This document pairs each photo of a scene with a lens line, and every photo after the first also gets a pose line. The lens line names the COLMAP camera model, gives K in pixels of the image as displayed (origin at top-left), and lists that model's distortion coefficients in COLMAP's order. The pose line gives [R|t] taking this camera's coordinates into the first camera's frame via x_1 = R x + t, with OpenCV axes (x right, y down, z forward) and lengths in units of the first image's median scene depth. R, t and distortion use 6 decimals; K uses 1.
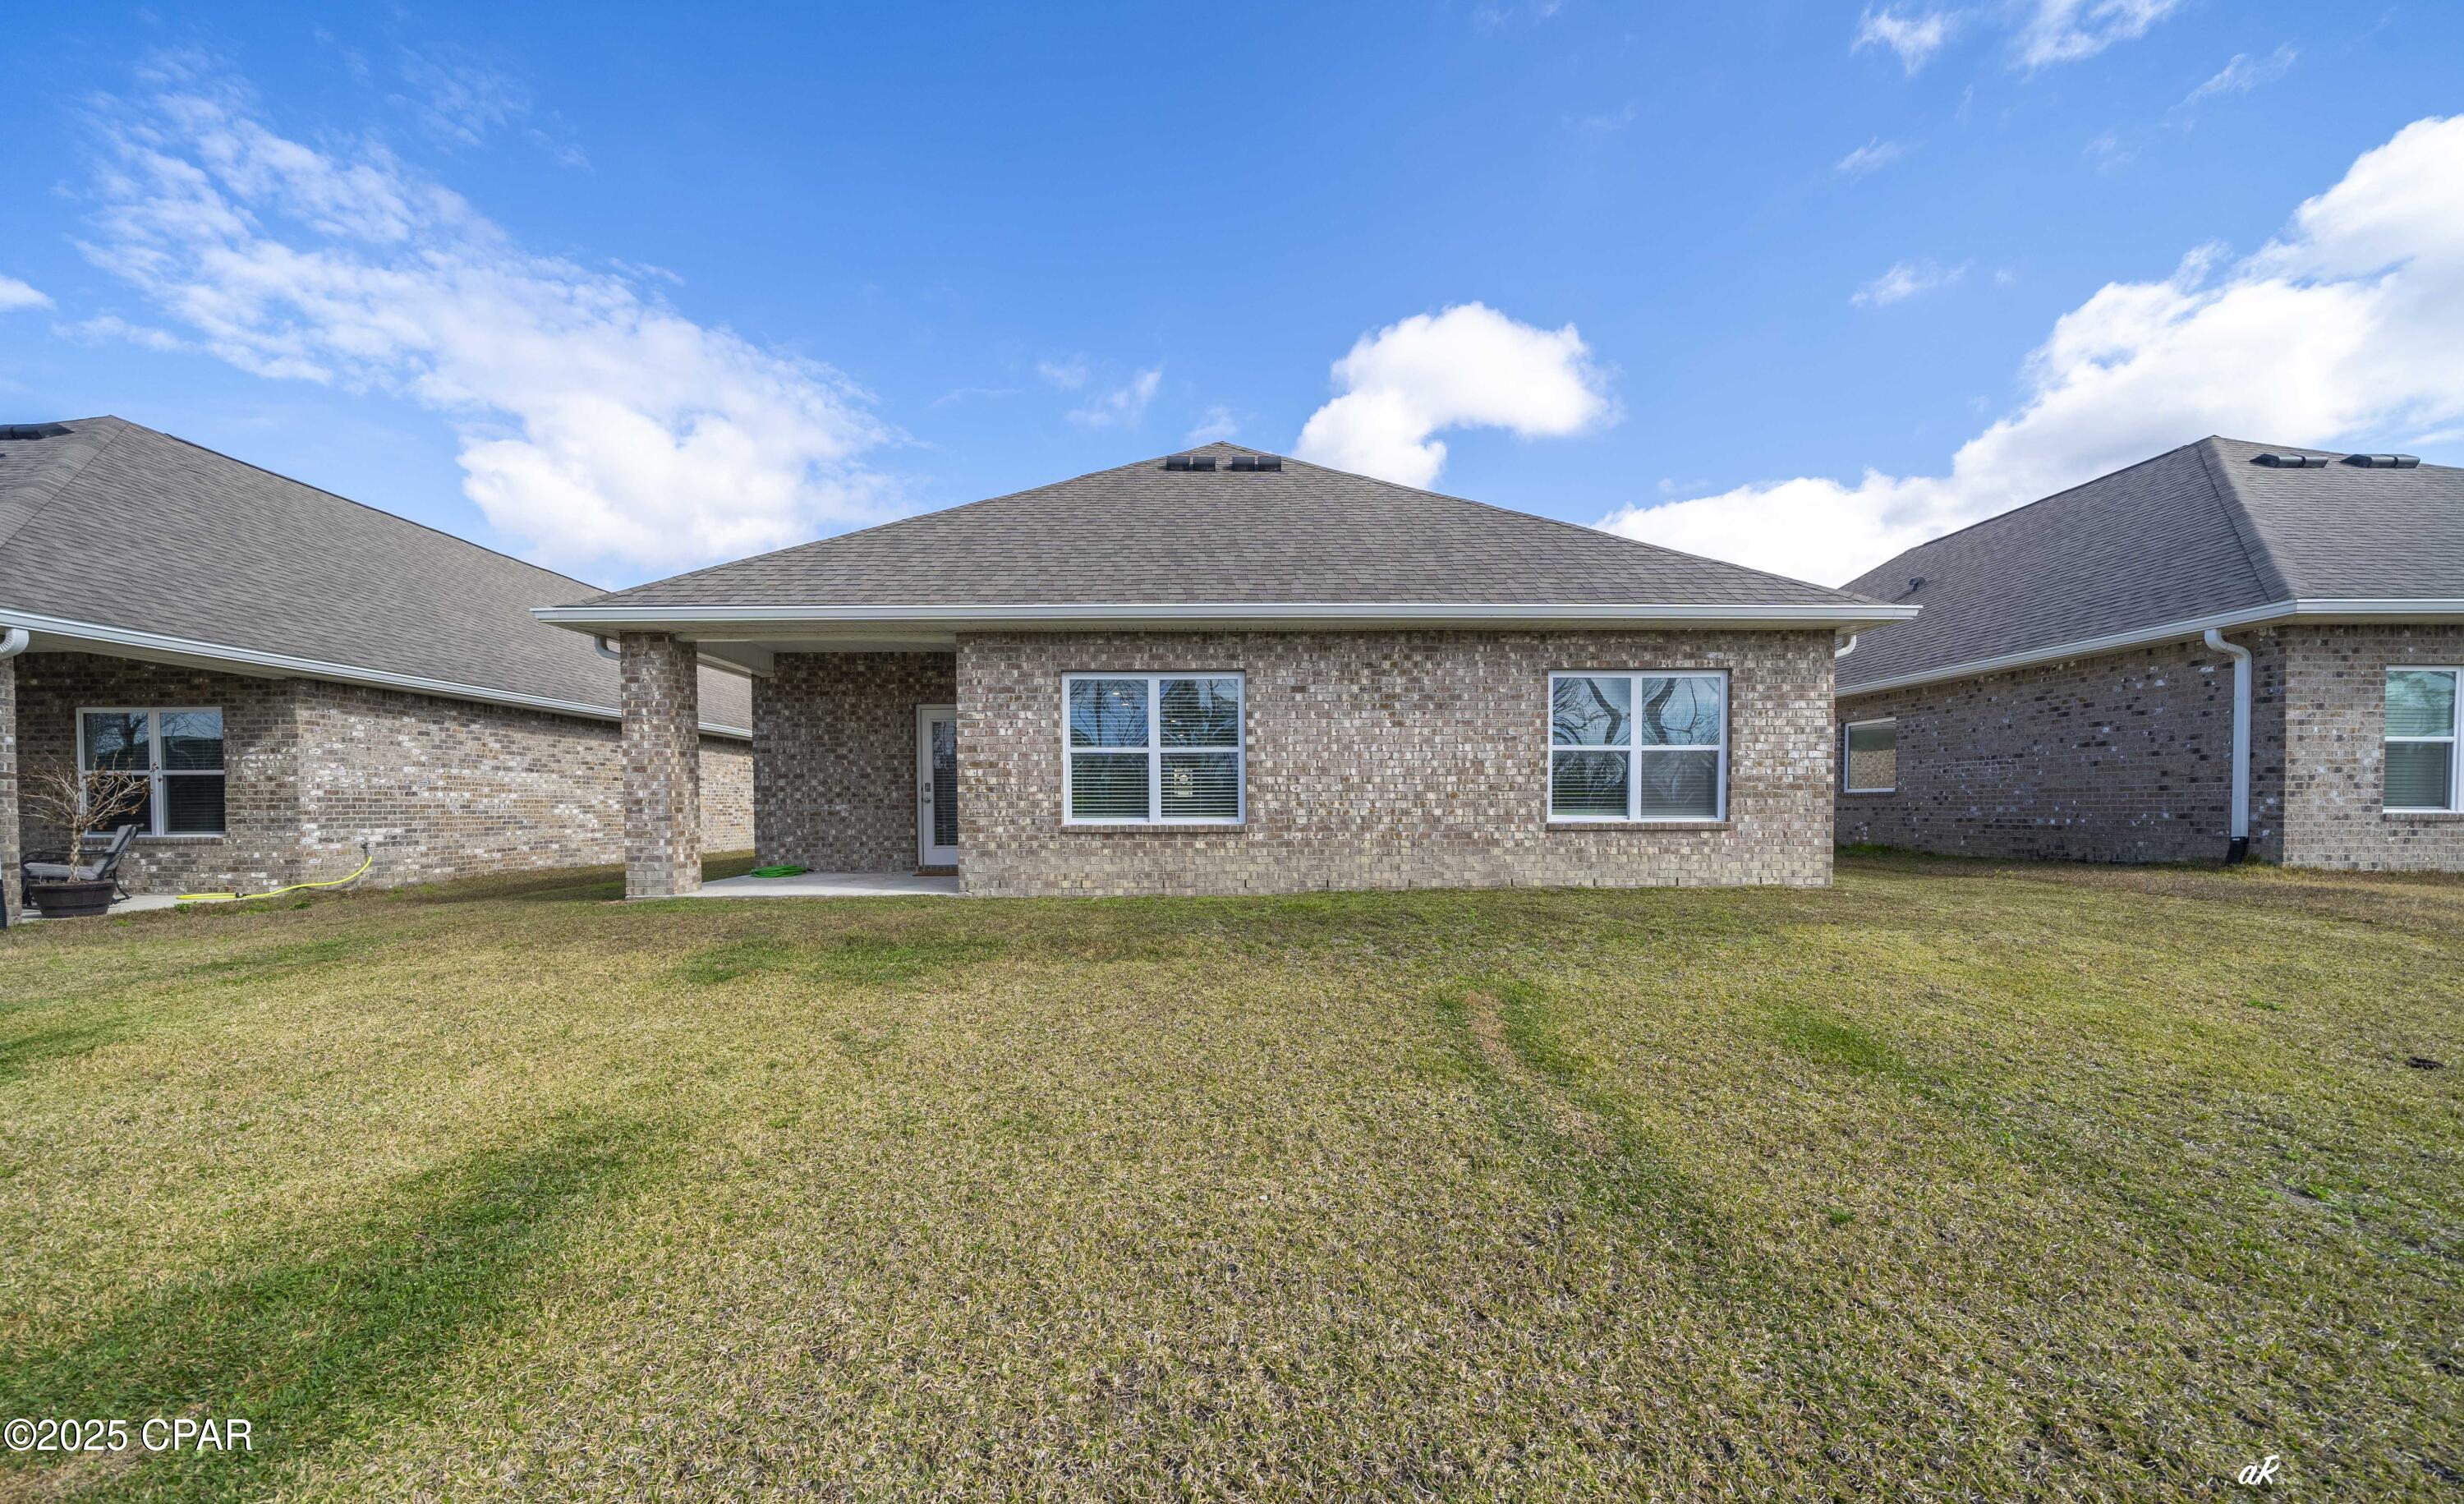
lens RADIAL K [[869.2, 0, 1203.9], [0, 869.2, 825.0], [0, 0, 1]] dist [-0.001057, -0.000020]
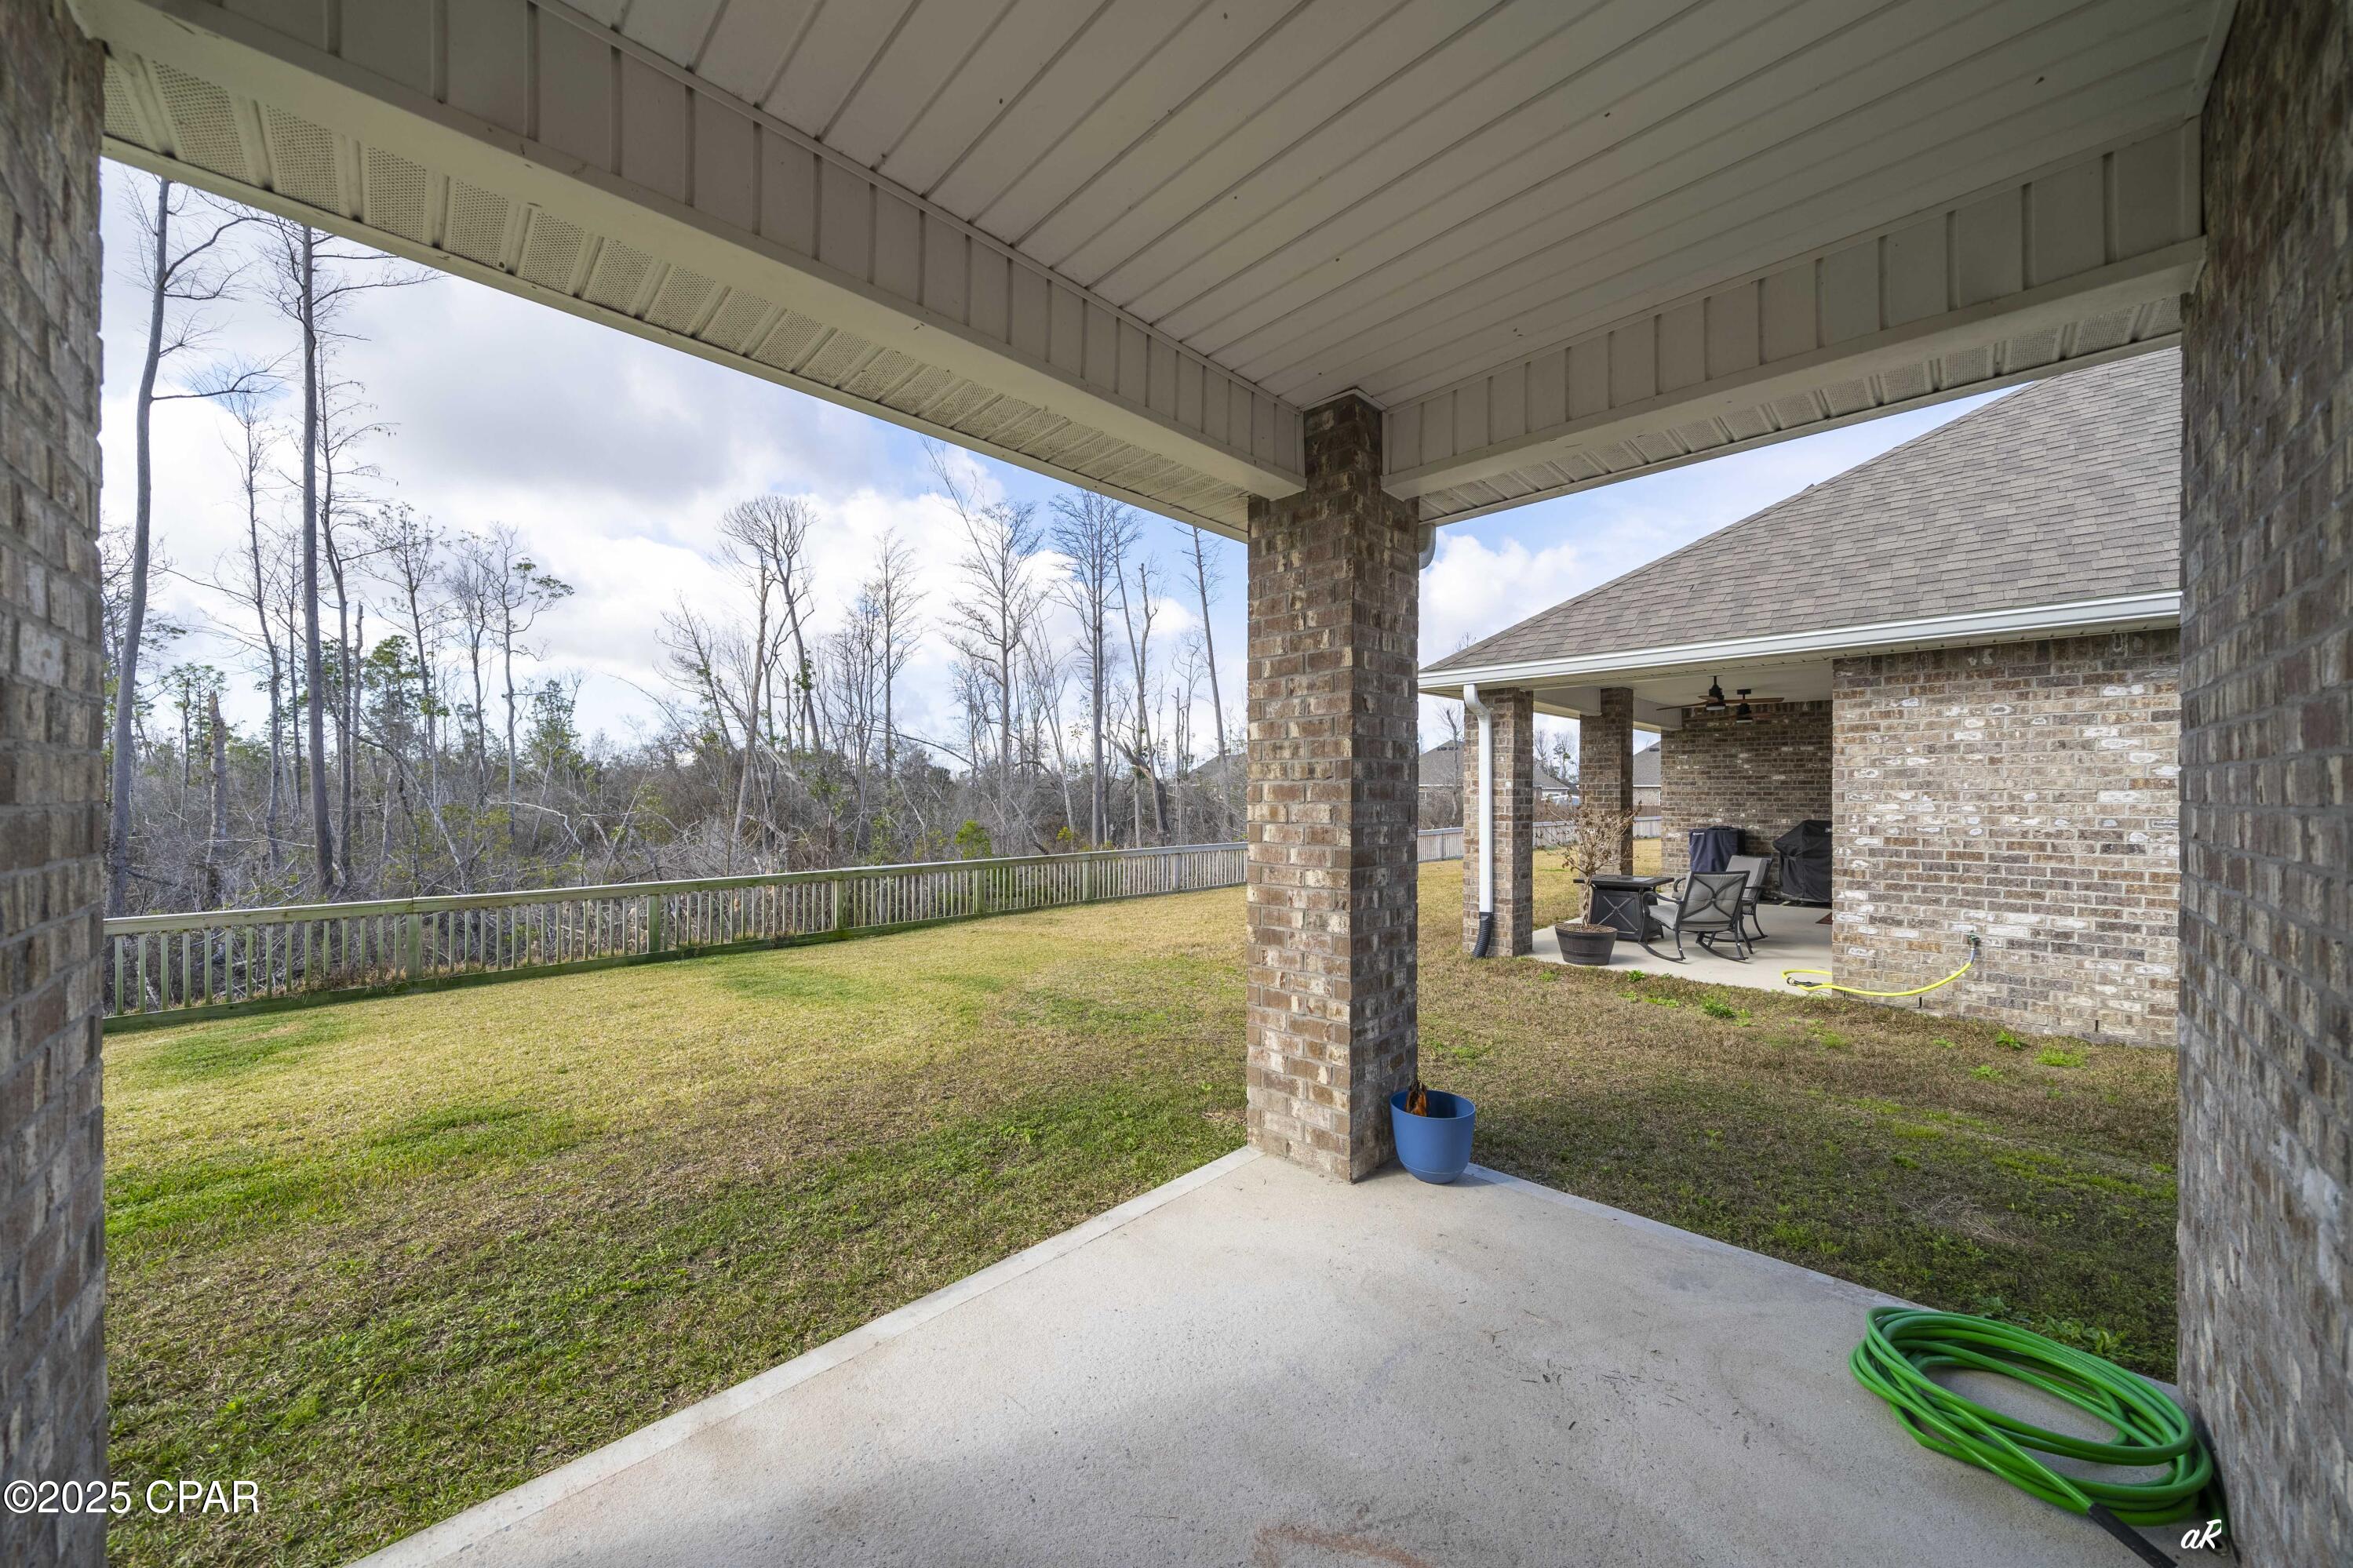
lens RADIAL K [[818.2, 0, 1177.0], [0, 818.2, 790.5], [0, 0, 1]] dist [-0.005382, 0.000215]
pose [[-0.708208, 0.003437, -0.705996, -0.267025], [-0.011143, 0.999809, 0.016045, -0.075093], [0.705916, 0.019230, -0.708034, 1.041176]]
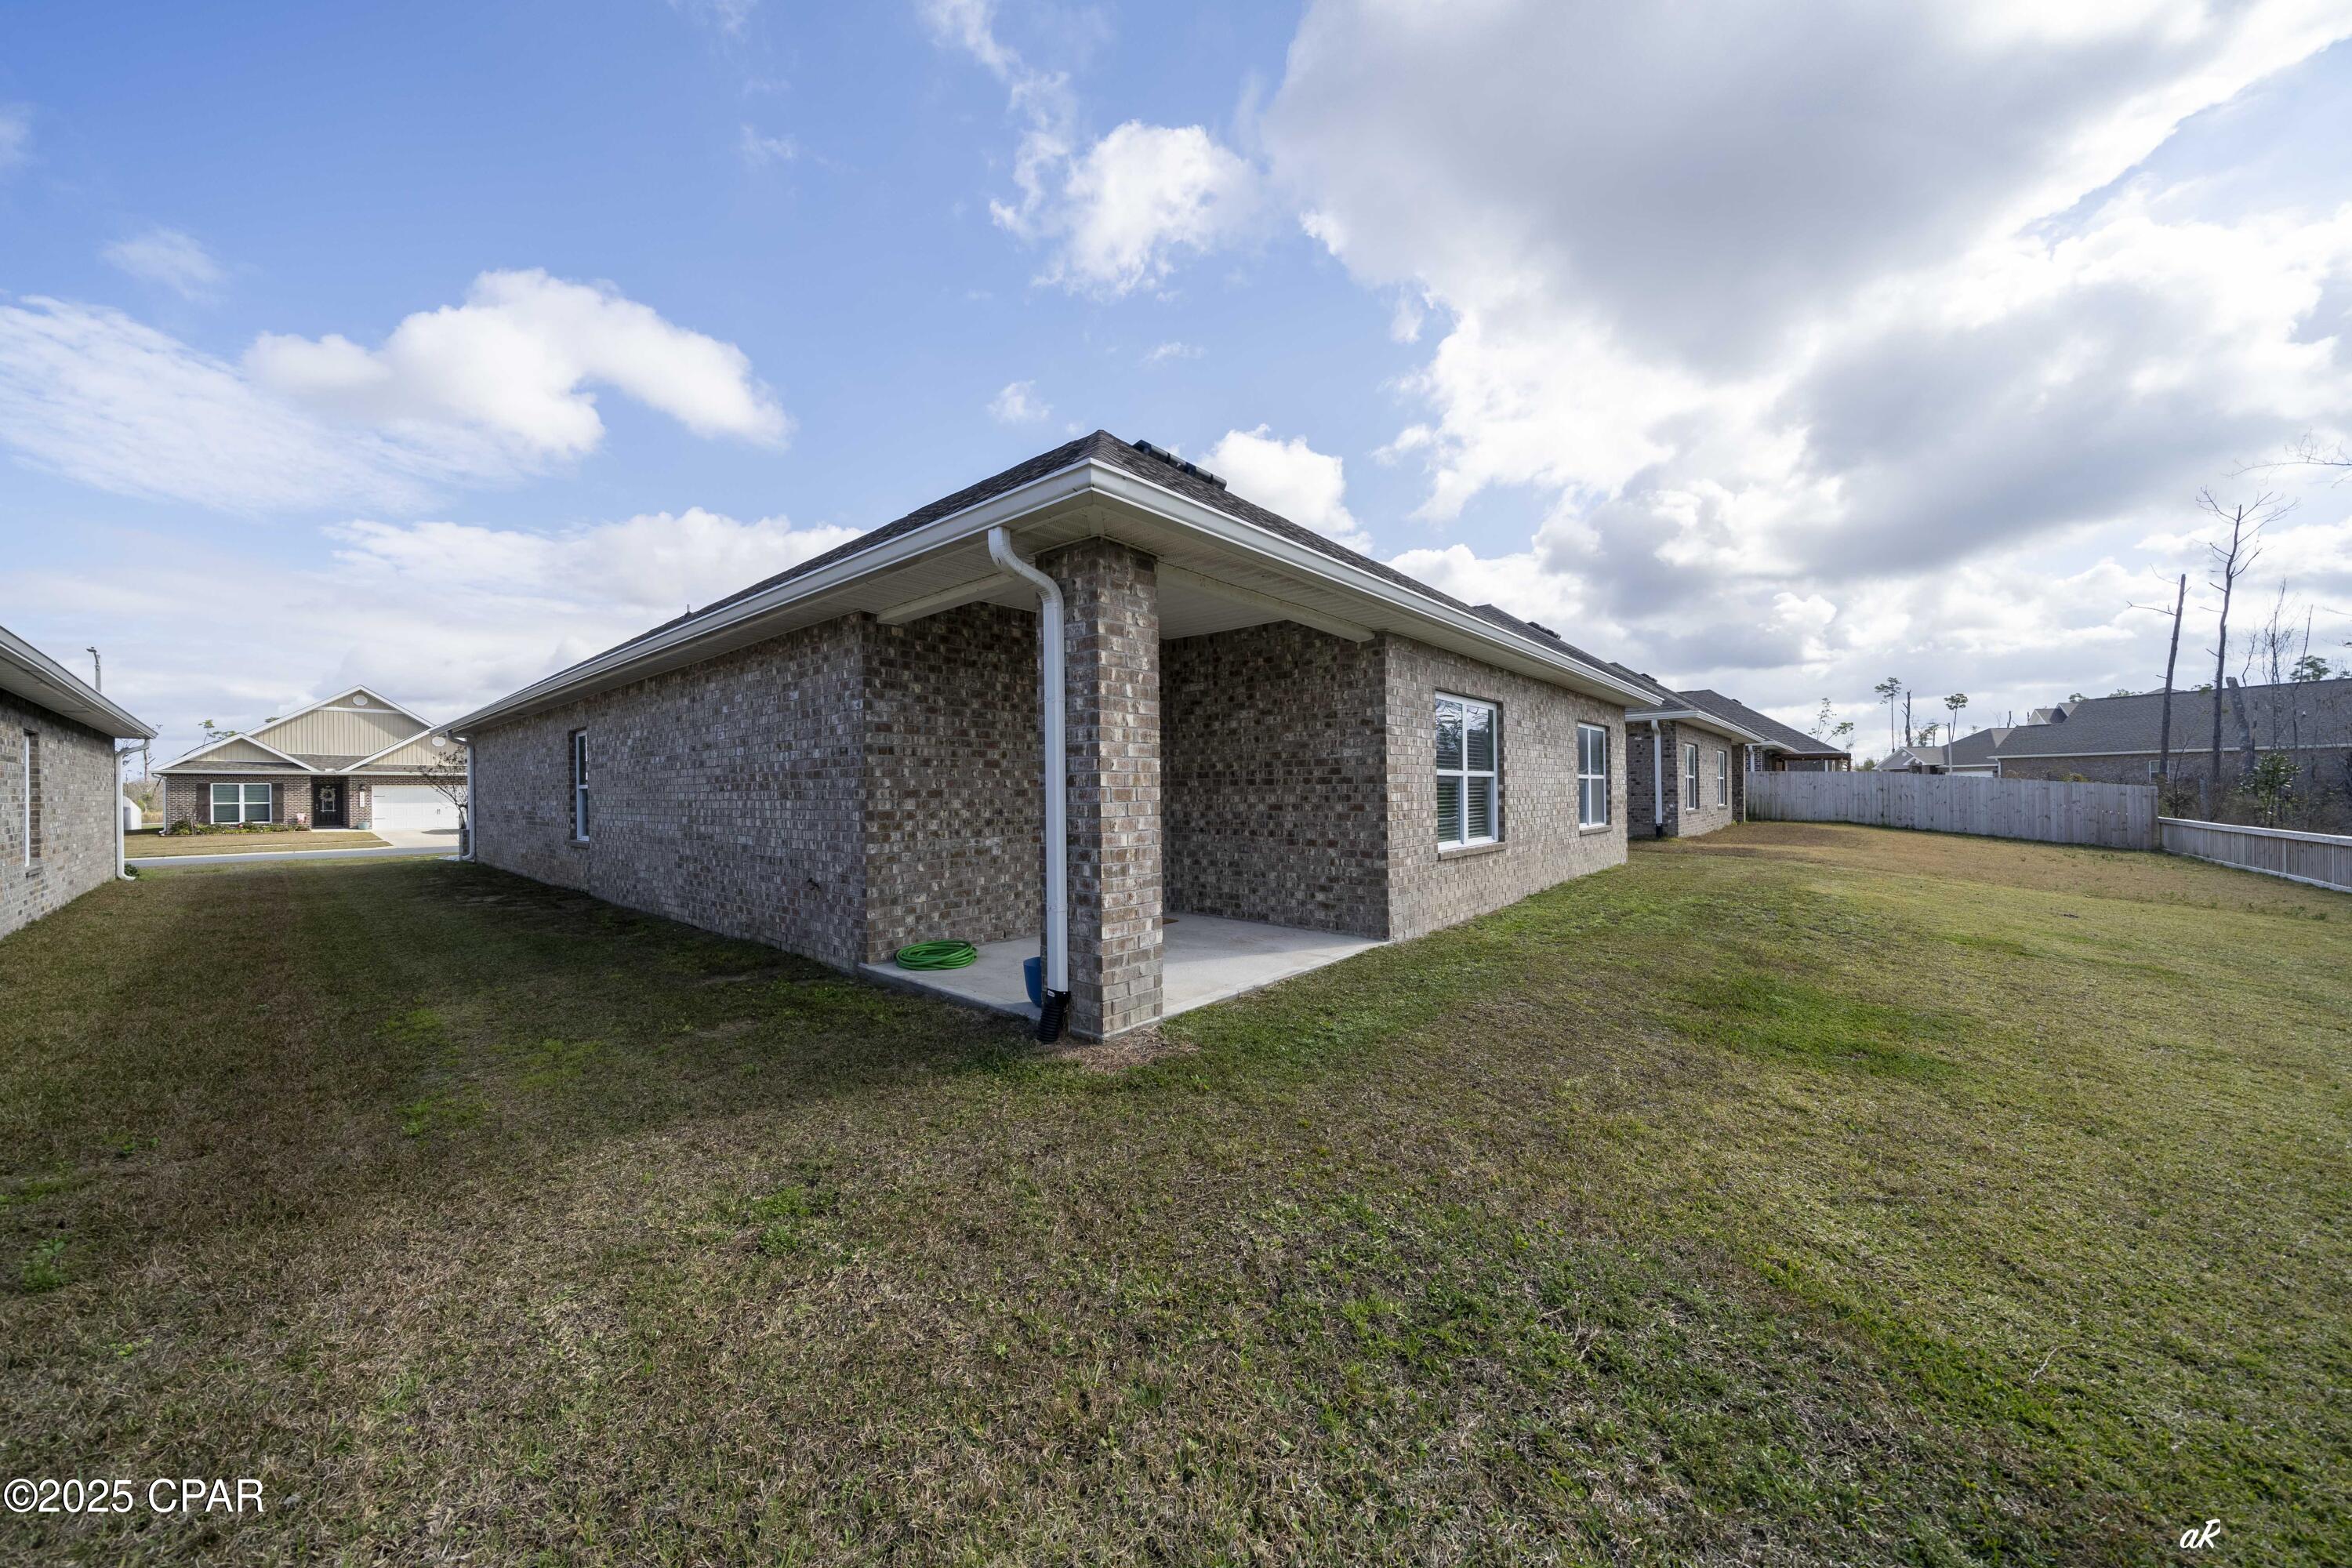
lens RADIAL K [[818.0, 0, 1173.6], [0, 818.0, 788.7], [0, 0, 1]] dist [-0.005382, 0.000215]
pose [[0.657584, 0.000508, 0.753381, -0.853721], [0.022624, 0.999535, -0.020421, -0.047969], [-0.753042, 0.030473, 0.657267, 0.537937]]
